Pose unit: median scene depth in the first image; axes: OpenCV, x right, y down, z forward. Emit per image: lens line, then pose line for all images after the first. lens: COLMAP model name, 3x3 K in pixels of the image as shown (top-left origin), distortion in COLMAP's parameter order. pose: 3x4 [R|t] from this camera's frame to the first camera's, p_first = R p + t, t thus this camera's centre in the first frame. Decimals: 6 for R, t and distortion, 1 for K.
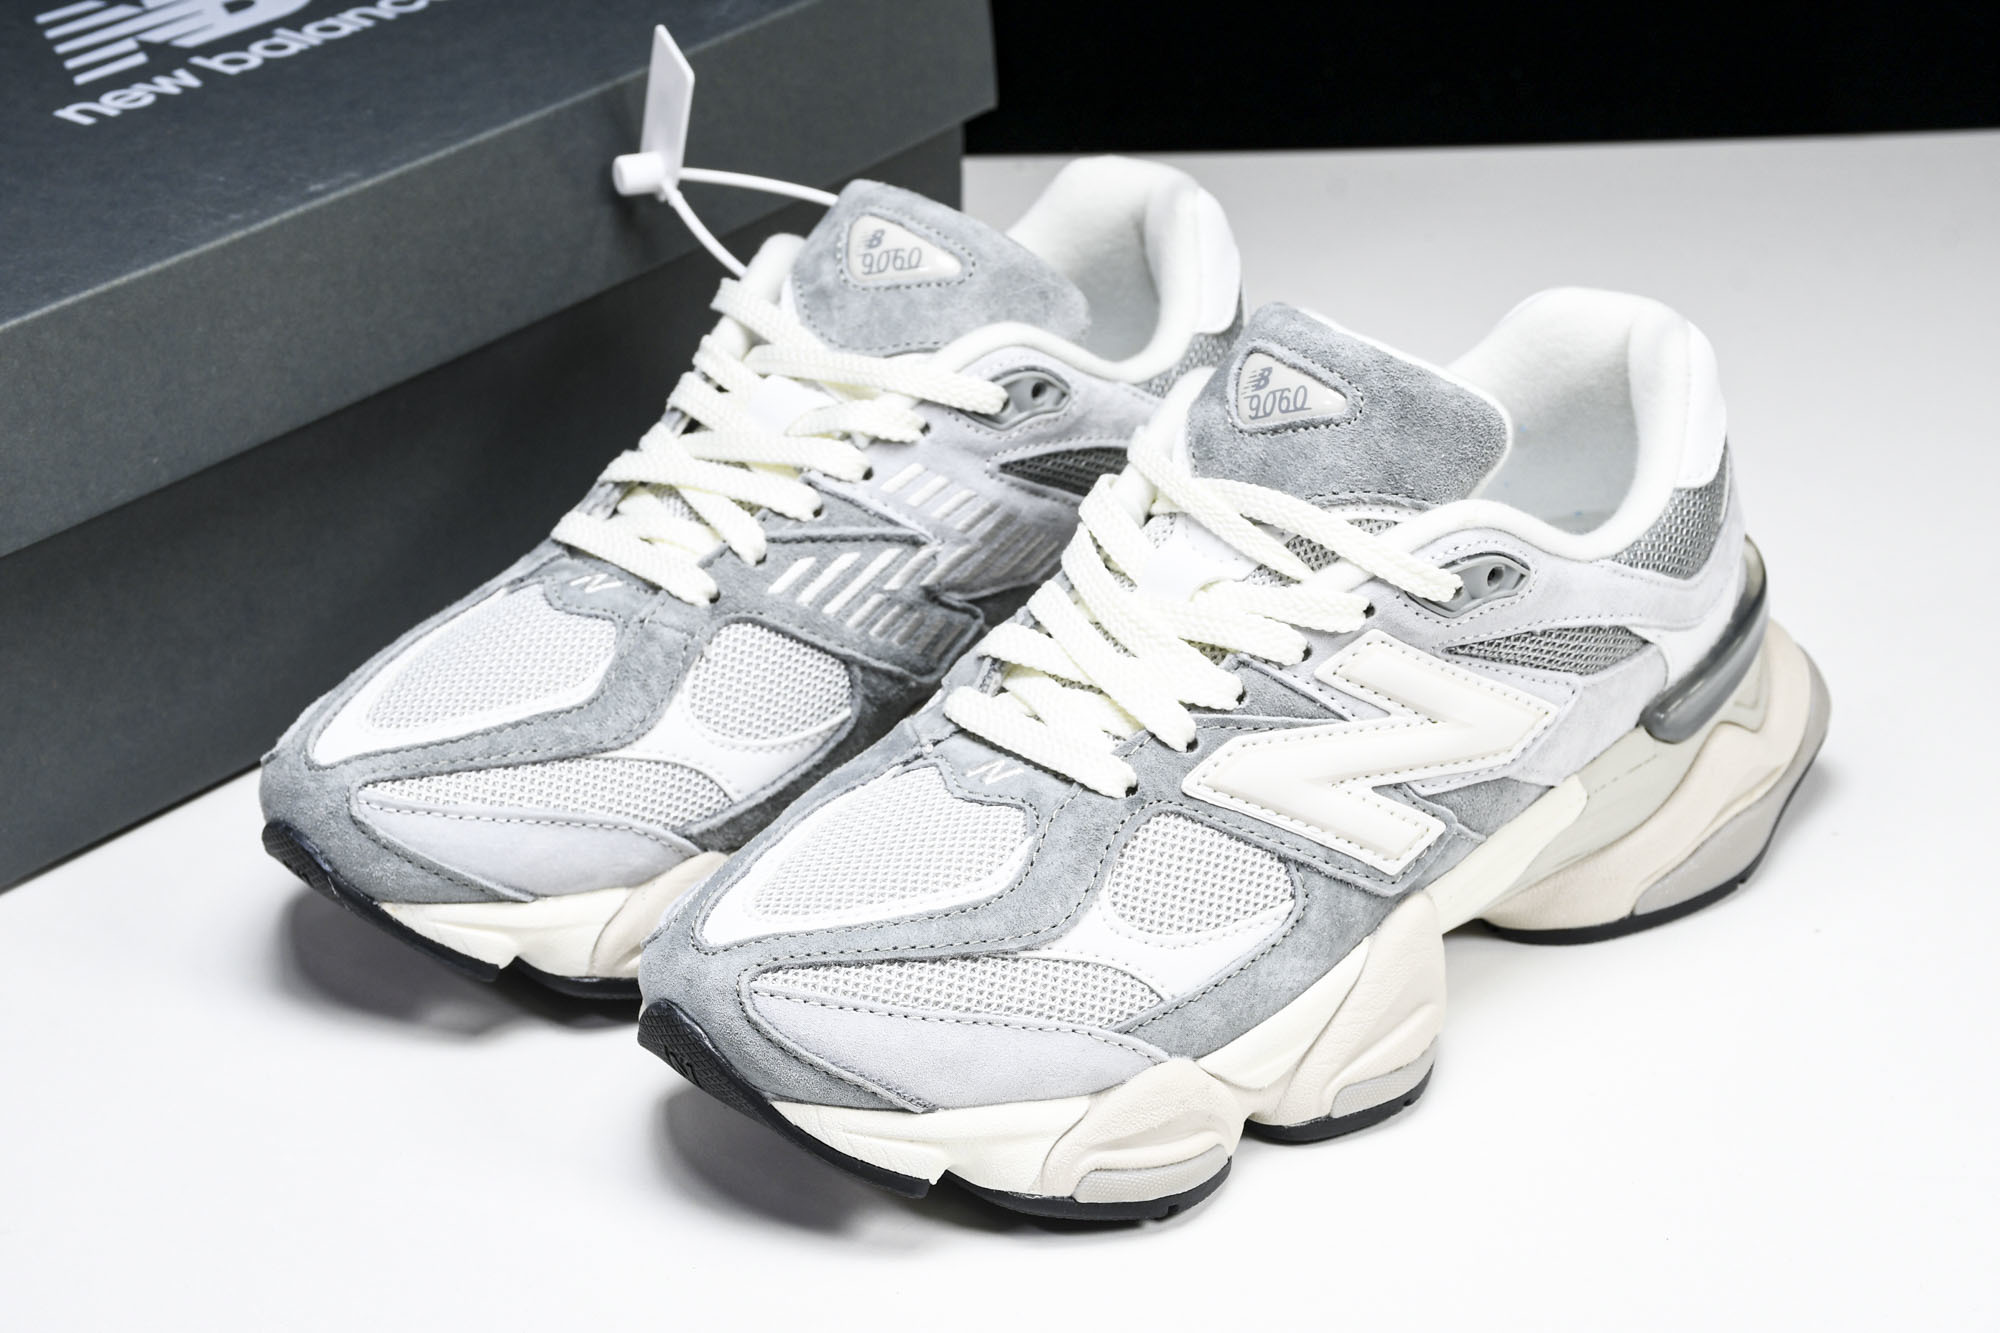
lens RADIAL K [[4057.5, 0, 997.4], [0, 4057.5, 639.1], [0, 0, 1]] dist [0.265370, 0.000000]
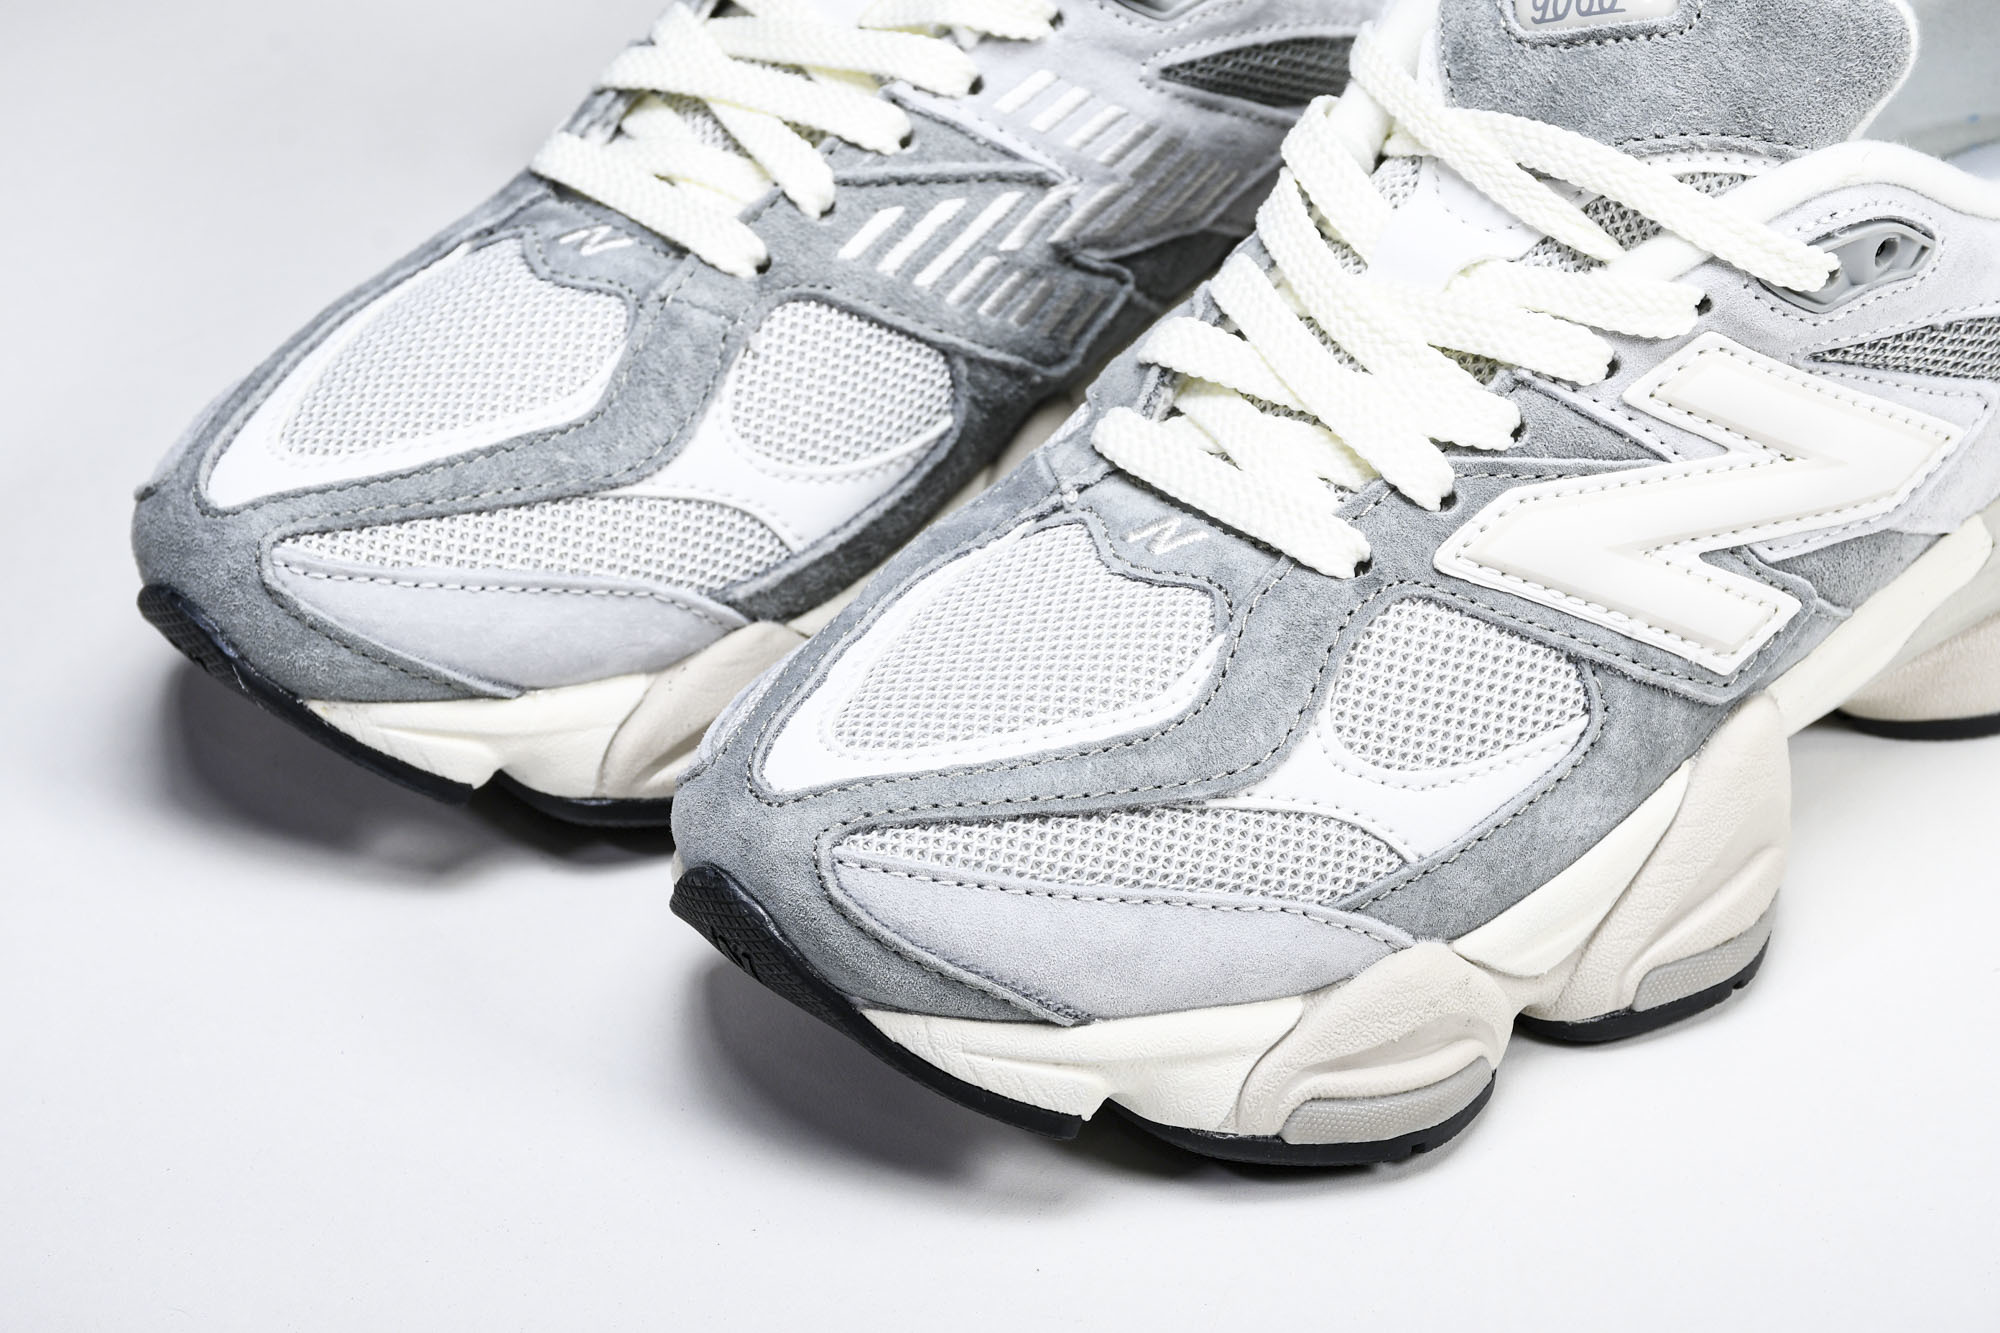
lens RADIAL K [[4966.9, 0, 996.9], [0, 4966.9, 677.8], [0, 0, 1]] dist [0.440340, 0.000000]
pose [[0.999991, 0.000178, -0.004348, -0.026526], [0.000364, 0.992222, 0.124479, -0.050757], [0.004336, -0.124480, 0.992213, 0.130400]]
